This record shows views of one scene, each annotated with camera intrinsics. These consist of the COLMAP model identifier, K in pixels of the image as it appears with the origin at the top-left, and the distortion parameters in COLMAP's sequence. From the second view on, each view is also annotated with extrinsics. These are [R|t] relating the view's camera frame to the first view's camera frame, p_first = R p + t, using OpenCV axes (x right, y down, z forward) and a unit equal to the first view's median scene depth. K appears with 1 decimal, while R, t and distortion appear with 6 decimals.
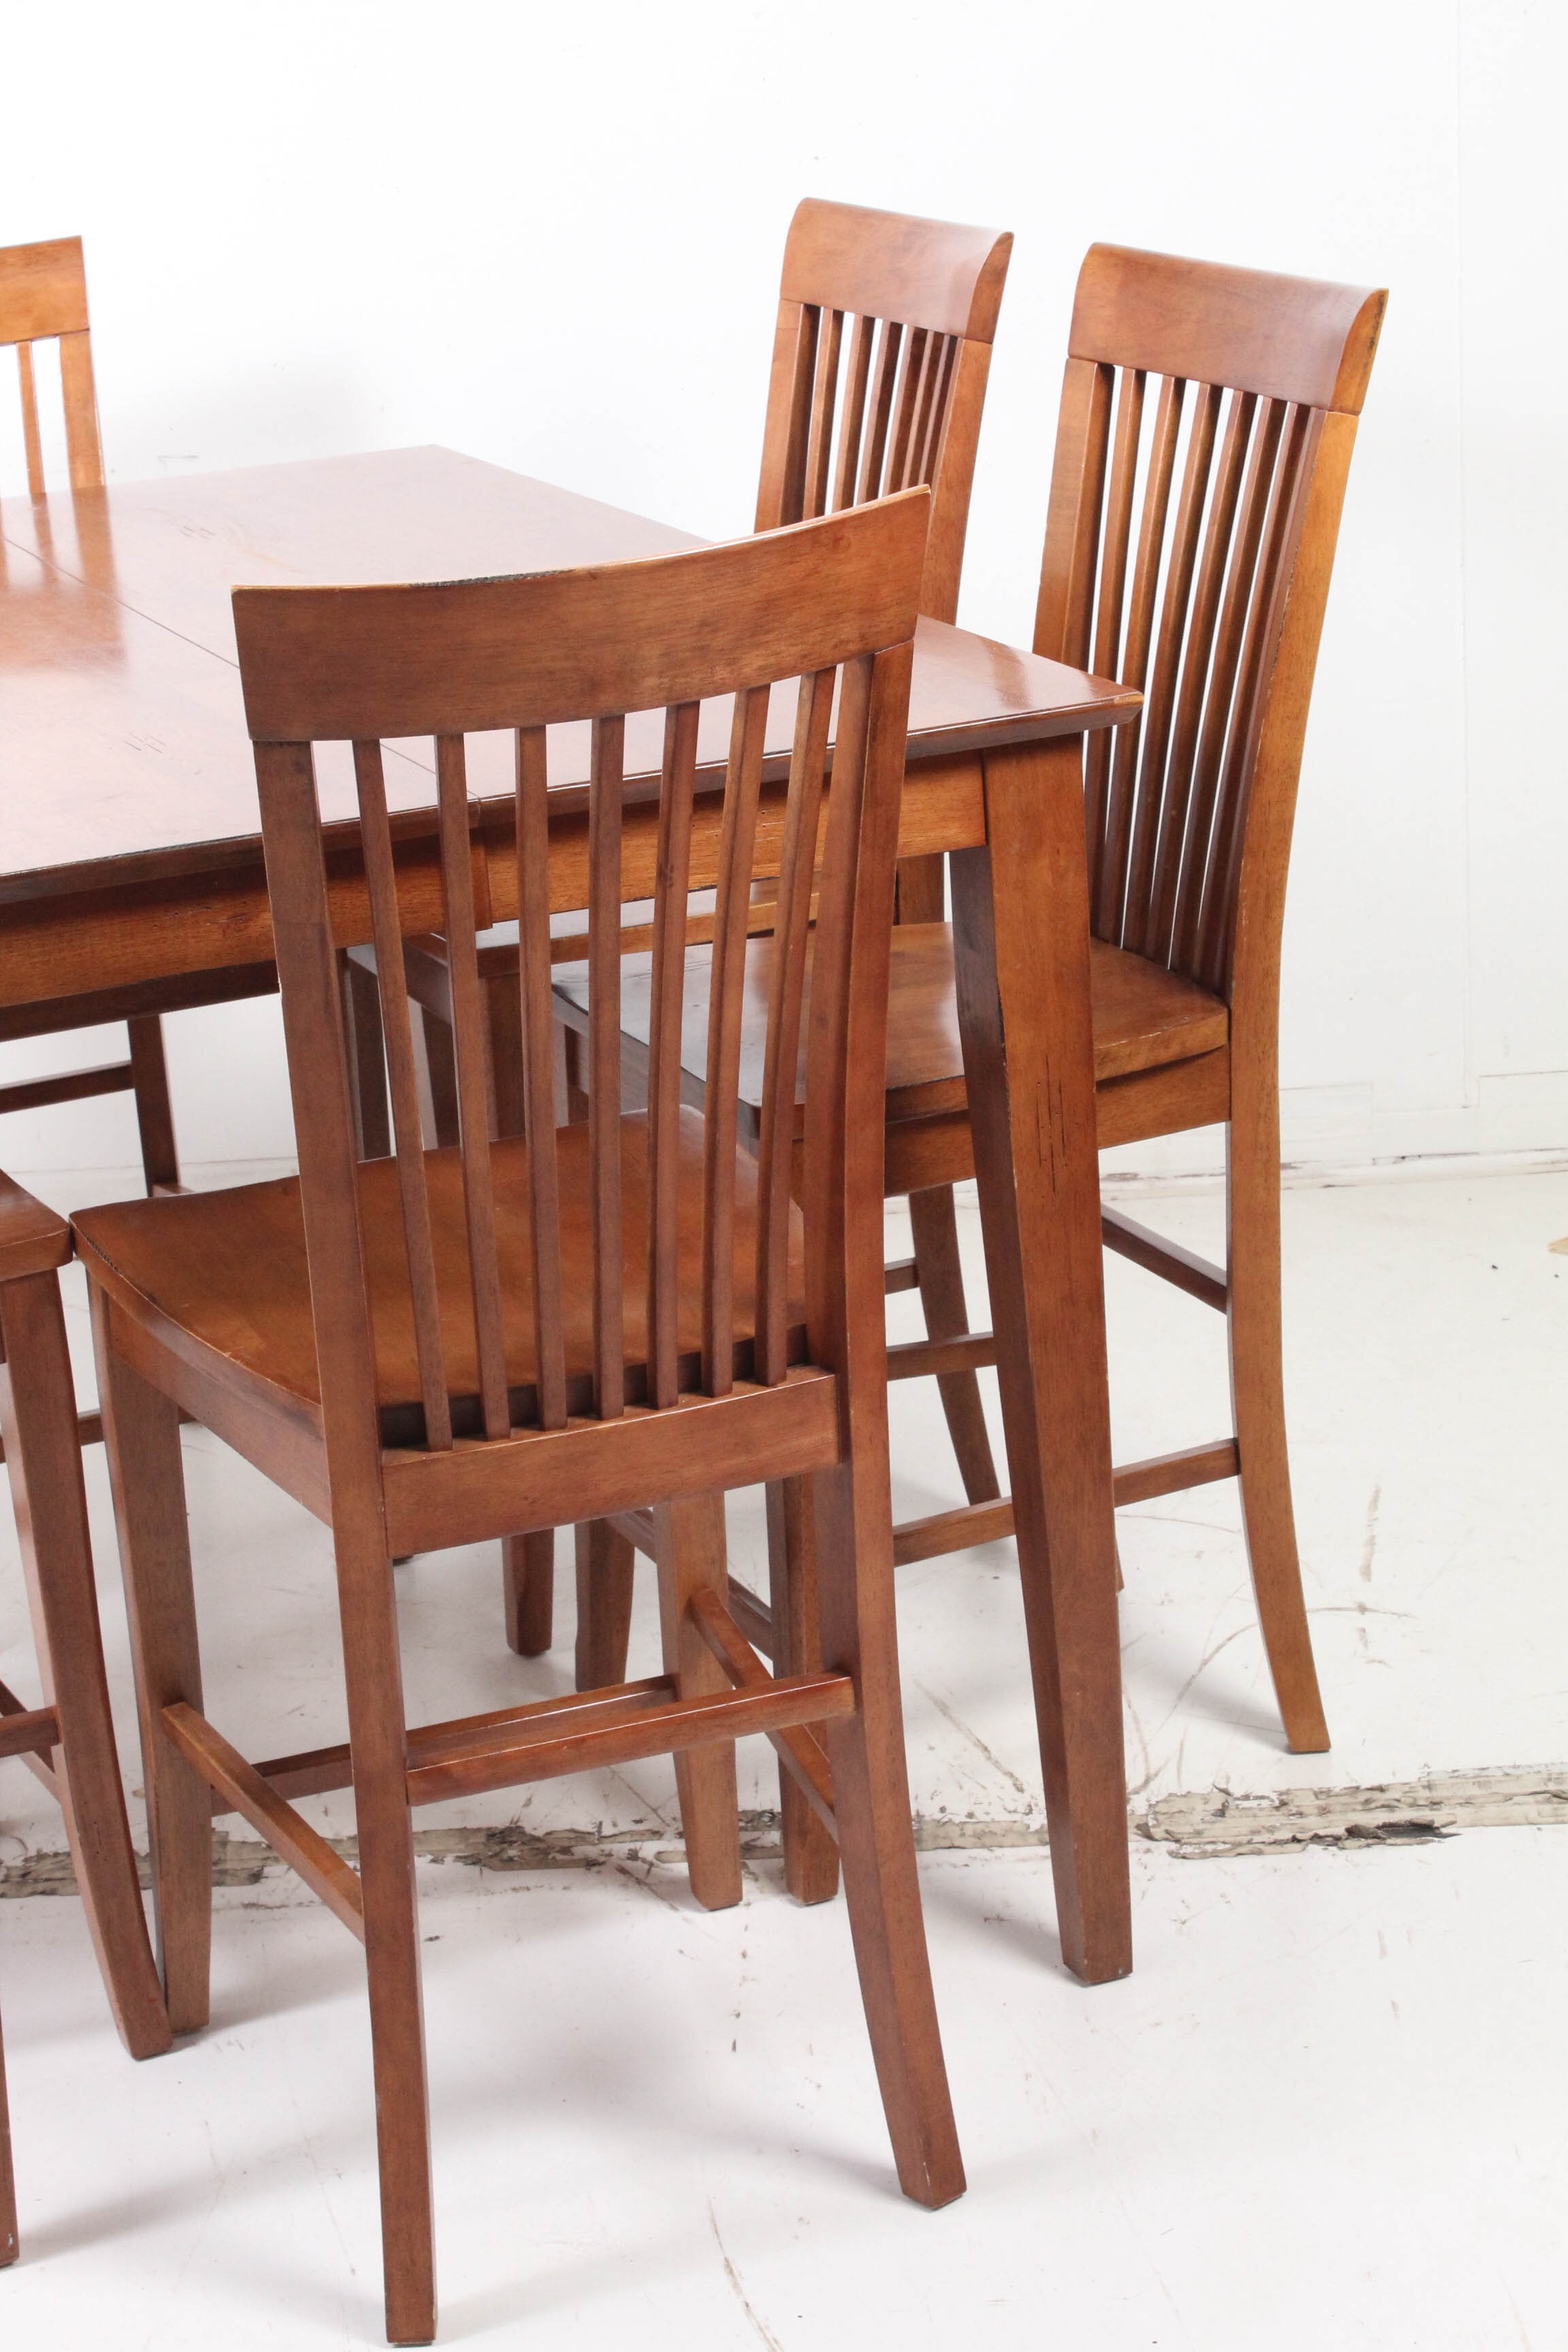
lens RADIAL K [[4541.2, 0, 738.8], [0, 4541.2, 1177.0], [0, 0, 1]] dist [0.029201, -0.005318]
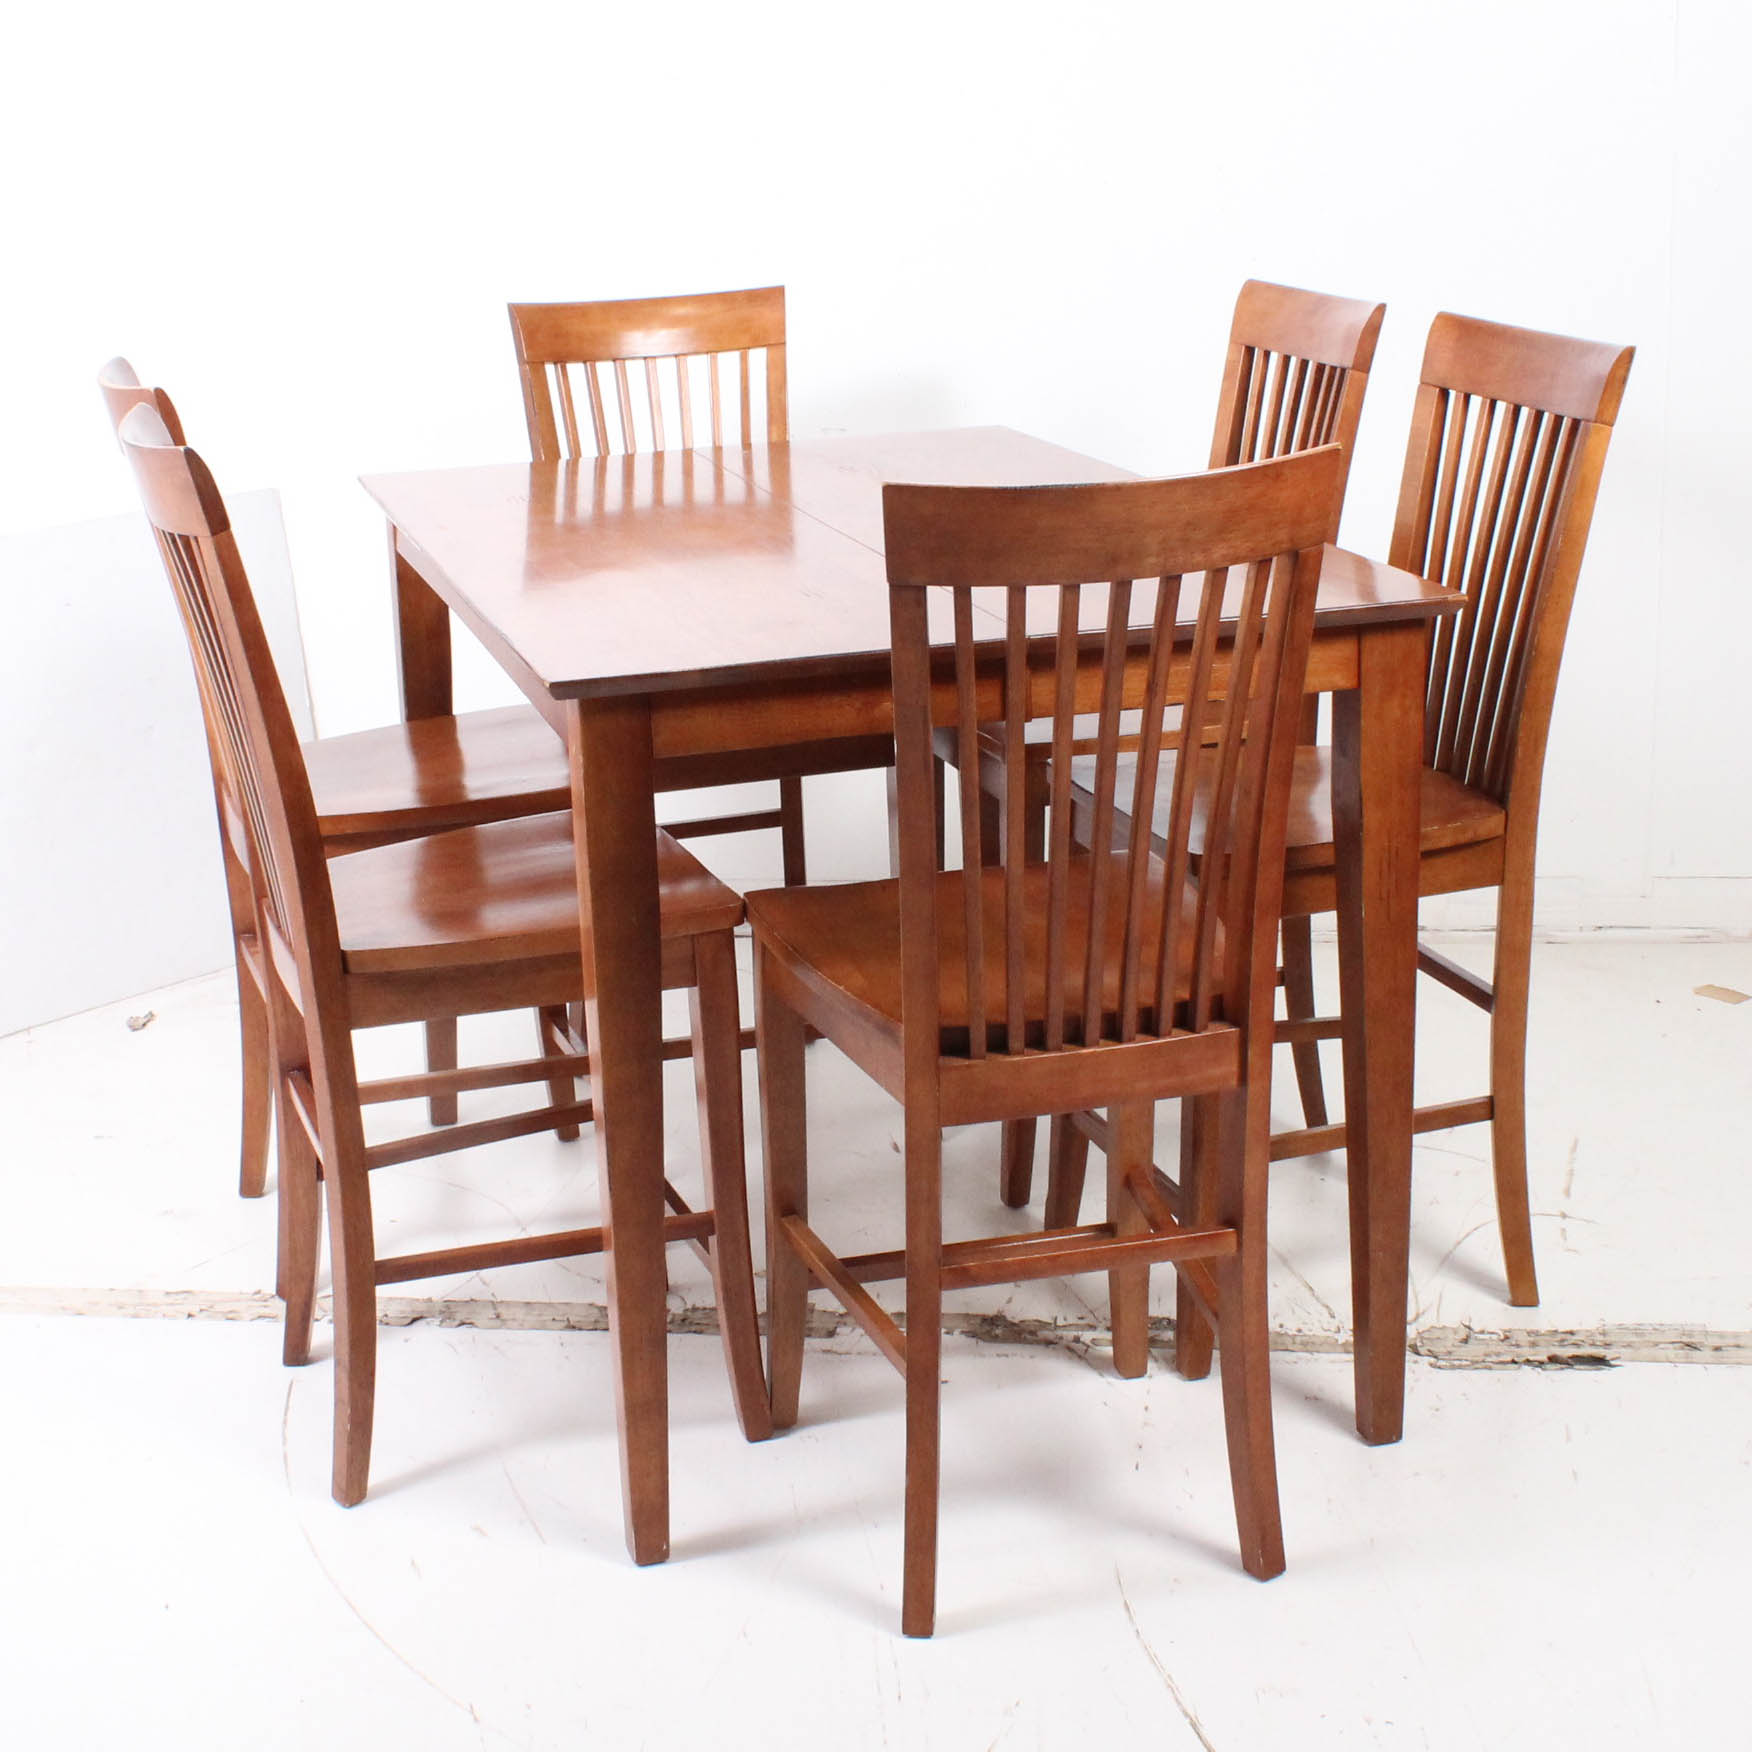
lens RADIAL K [[2878.8, 0, 745.9], [0, 2878.8, 846.4], [0, 0, 1]] dist [-0.177145, 0.160591]
pose [[0.988608, 0.062204, -0.137056, -0.012506], [-0.065811, 0.997591, -0.021941, 0.012697], [0.135361, 0.030711, 0.990320, 0.028349]]
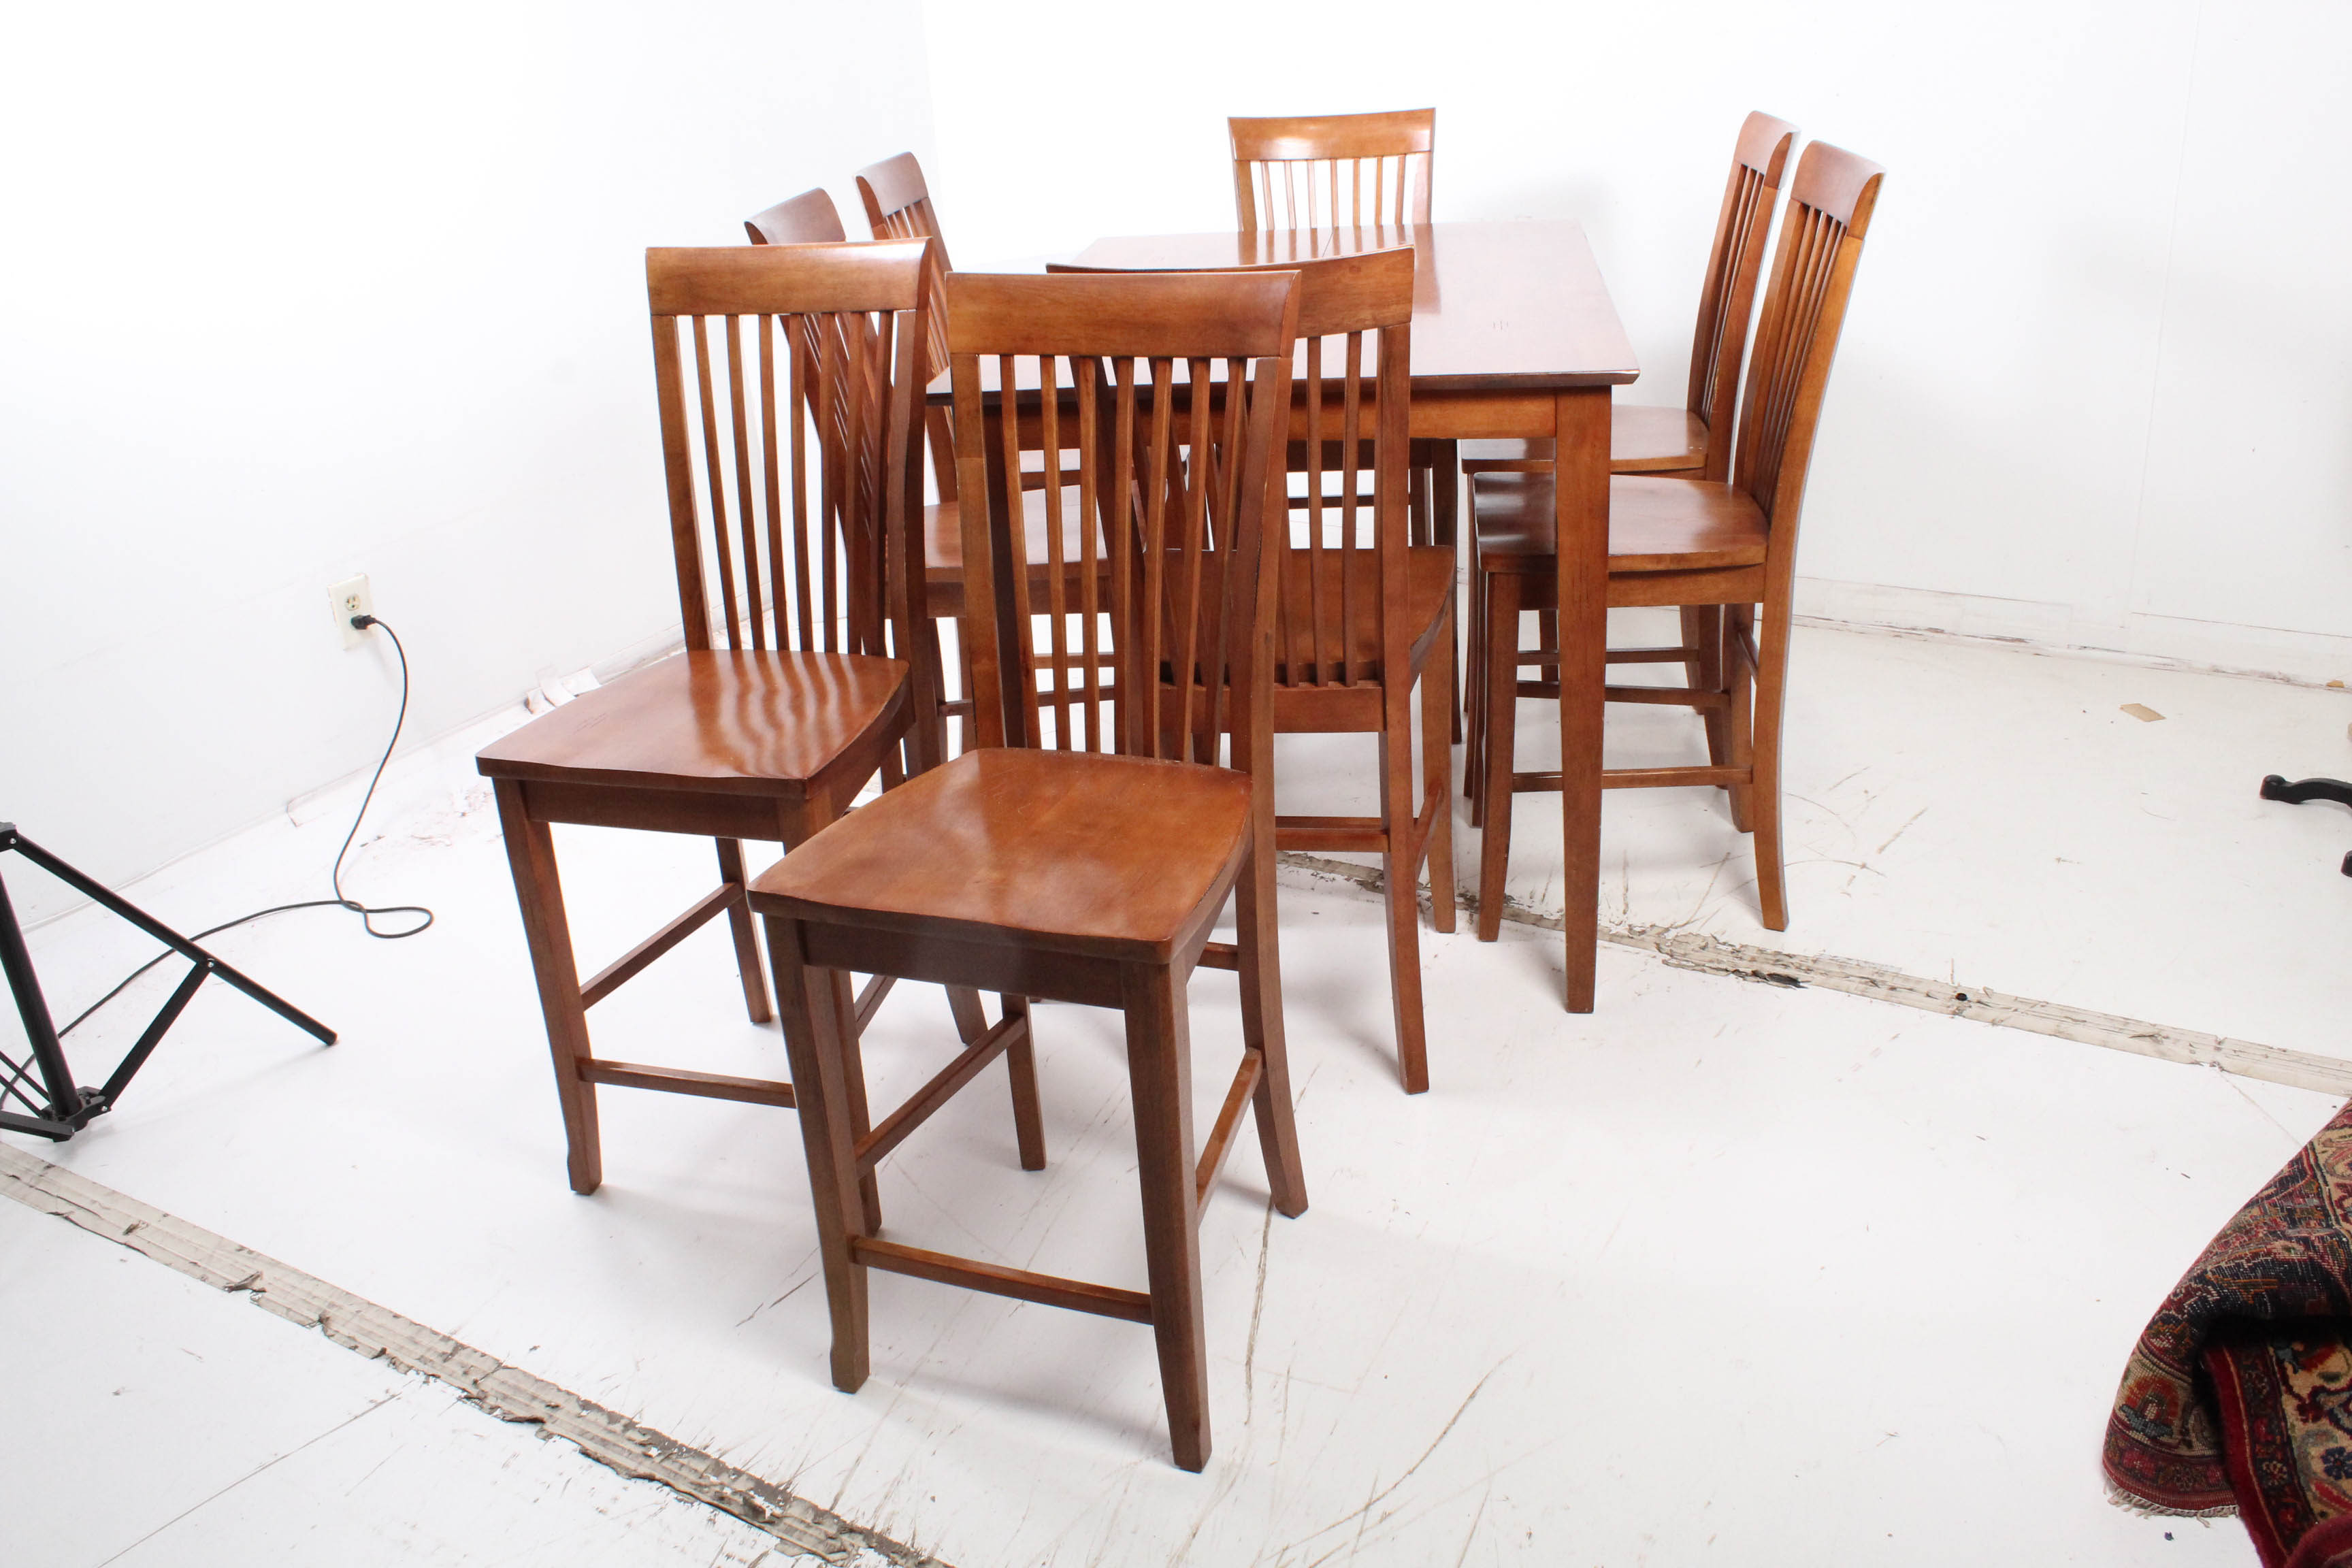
lens RADIAL K [[1960.8, 0, 1176.0], [0, 1960.8, 784.0], [0, 0, 1]] dist [-0.171206, 0.150869]
pose [[0.859628, 0.211108, -0.465267, 0.305684], [-0.147480, 0.974409, 0.169640, -0.041618], [0.489173, -0.077210, 0.868763, 0.171380]]
